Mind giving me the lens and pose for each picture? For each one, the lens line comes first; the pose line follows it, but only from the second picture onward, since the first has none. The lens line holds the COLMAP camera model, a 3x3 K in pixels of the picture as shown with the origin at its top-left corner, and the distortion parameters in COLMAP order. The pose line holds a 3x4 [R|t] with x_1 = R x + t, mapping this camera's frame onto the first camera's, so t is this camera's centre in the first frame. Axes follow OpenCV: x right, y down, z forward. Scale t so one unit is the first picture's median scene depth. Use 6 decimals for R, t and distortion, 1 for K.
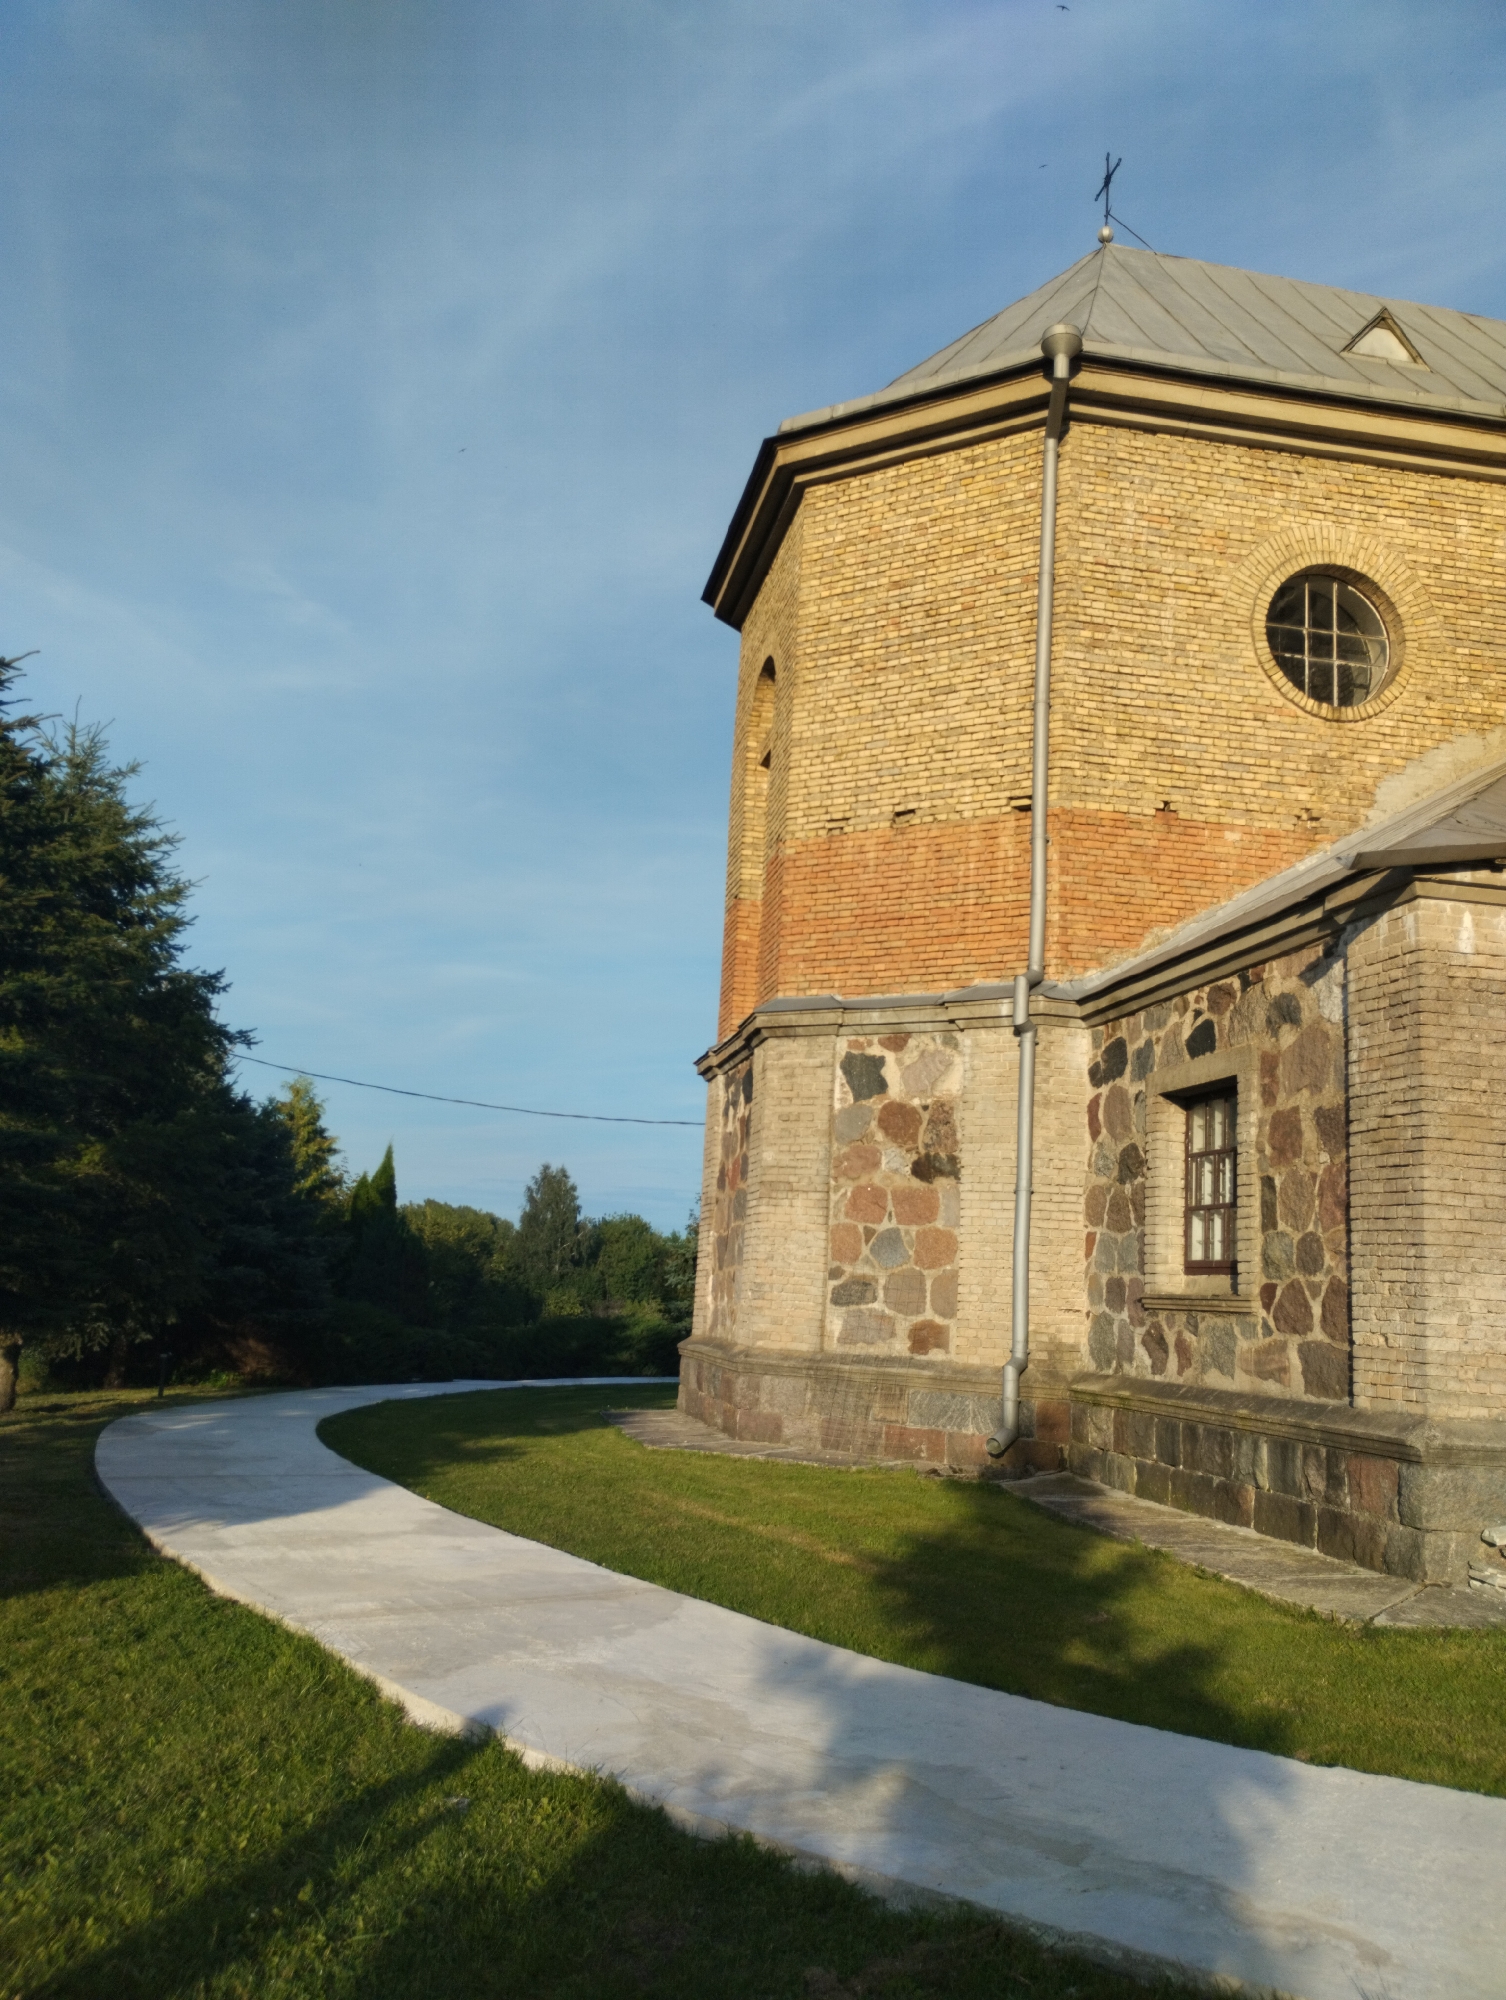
lens RADIAL K [[1644.4, 0, 753.0], [0, 1644.4, 1000.0], [0, 0, 1]] dist [0.053213, -0.000876]
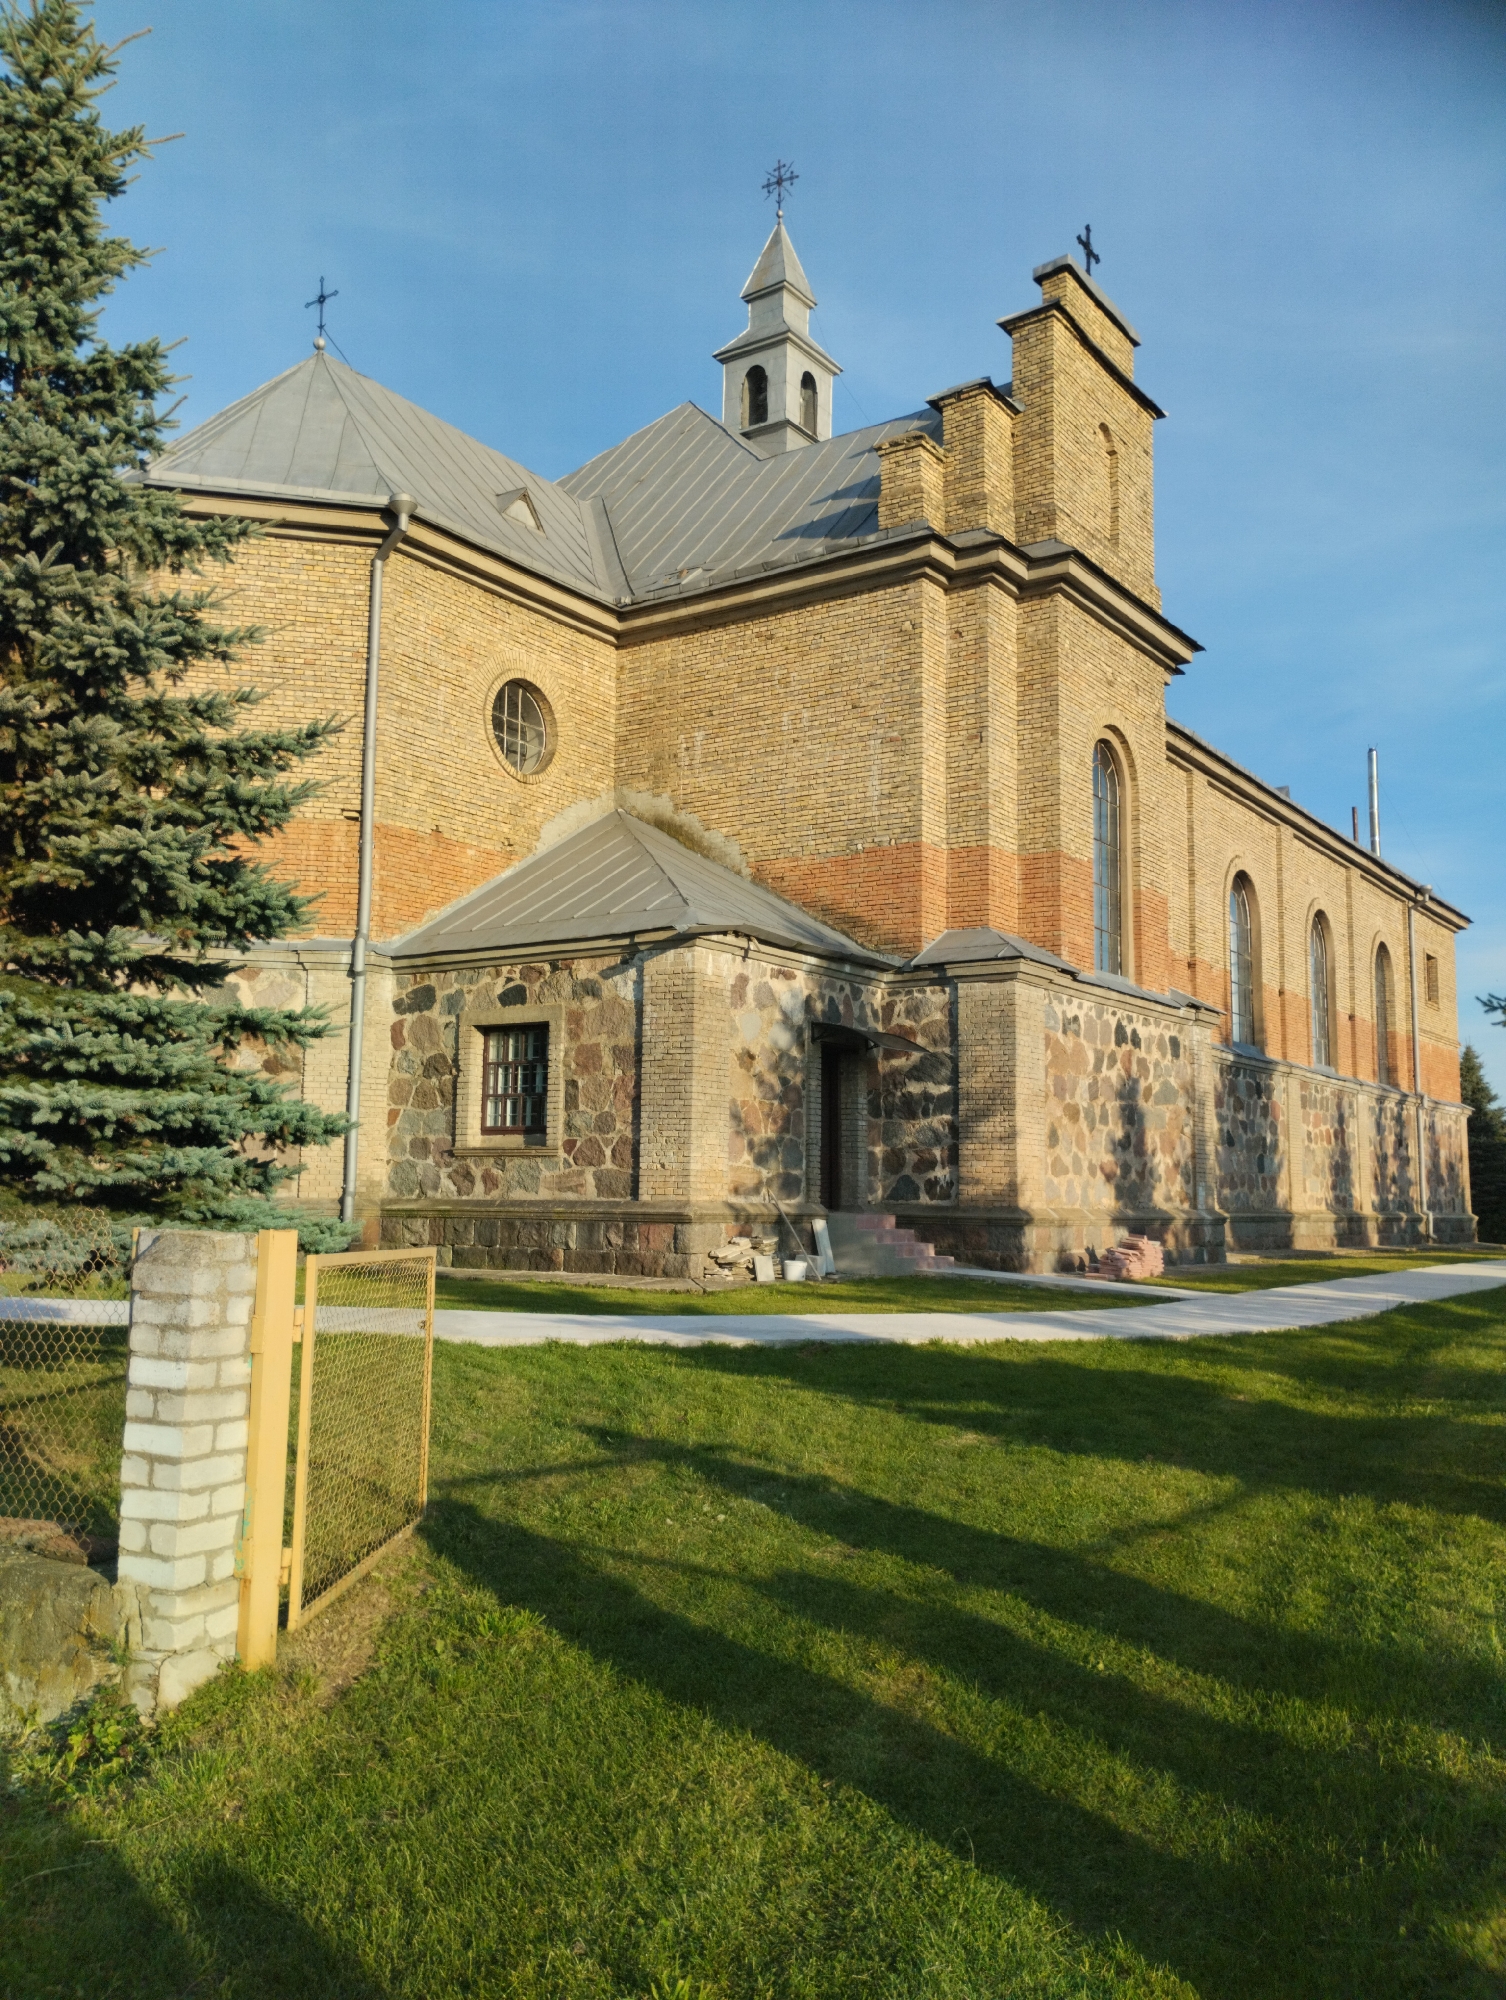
lens RADIAL K [[1644.4, 0, 753.0], [0, 1644.4, 1000.0], [0, 0, 1]] dist [0.053213, -0.000876]
pose [[0.721122, 0.038104, 0.691759, -0.680973], [-0.099513, 0.993829, 0.048994, -0.075175], [-0.685624, -0.104169, 0.720464, -0.356127]]
